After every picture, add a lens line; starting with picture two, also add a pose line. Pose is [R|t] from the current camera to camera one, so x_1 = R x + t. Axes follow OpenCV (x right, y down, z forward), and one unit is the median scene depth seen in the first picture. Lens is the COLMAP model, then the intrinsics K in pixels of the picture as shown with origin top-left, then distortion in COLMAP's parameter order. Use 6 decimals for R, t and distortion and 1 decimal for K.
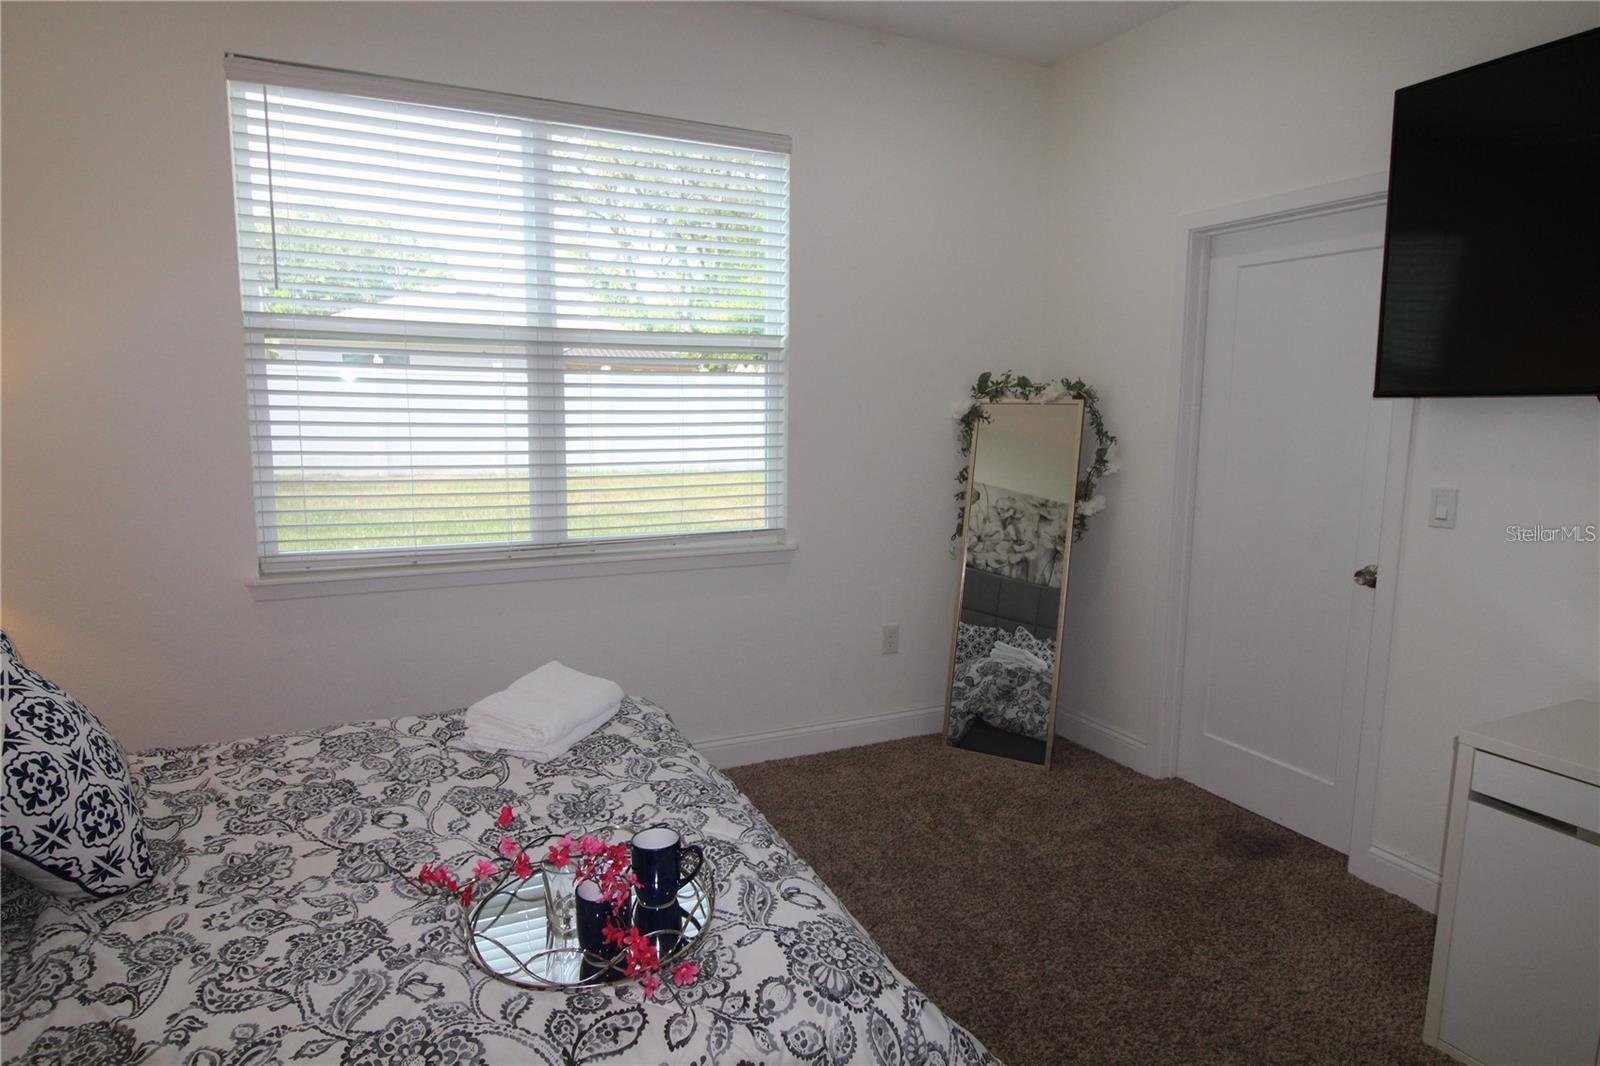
lens RADIAL K [[921.0, 0, 800.0], [0, 921.0, 533.0], [0, 0, 1]] dist [-0.002503, -0.001125]
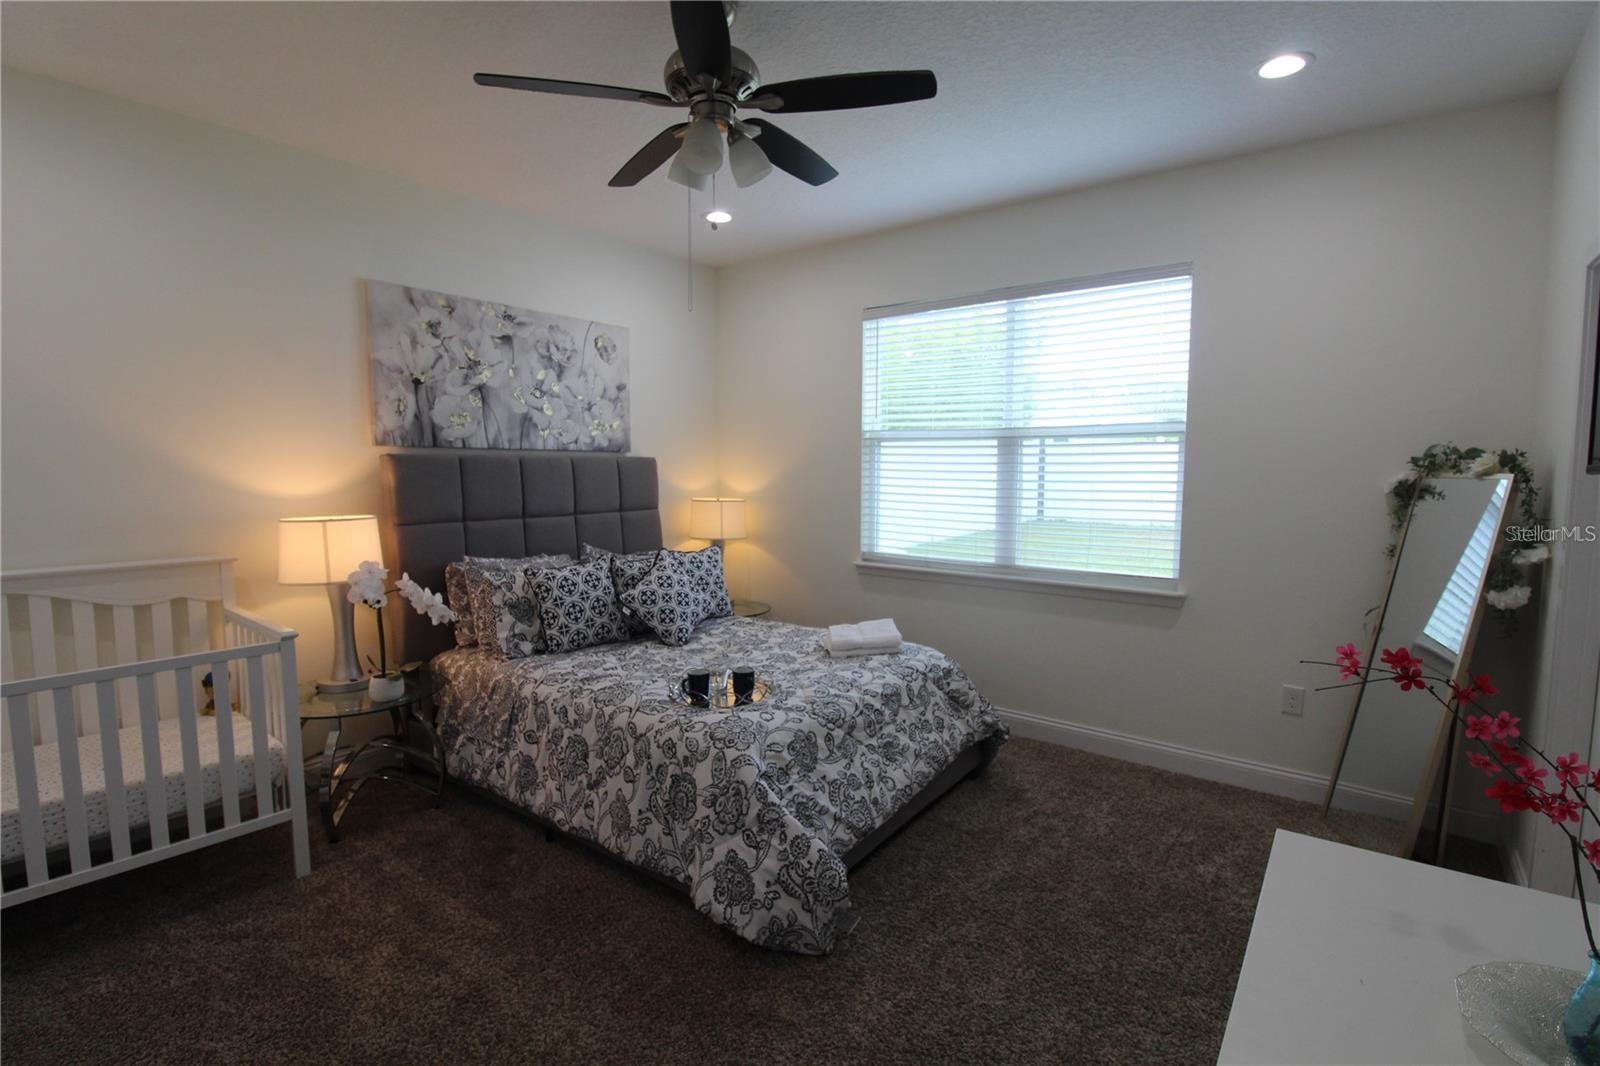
lens RADIAL K [[748.6, 0, 793.7], [0, 748.6, 527.4], [0, 0, 1]] dist [-0.001893, -0.010532]
pose [[0.444274, 0.065184, -0.893516, 0.838995], [-0.125047, 0.992098, 0.010199, -0.025183], [0.887121, 0.107200, 0.448915, 0.143696]]
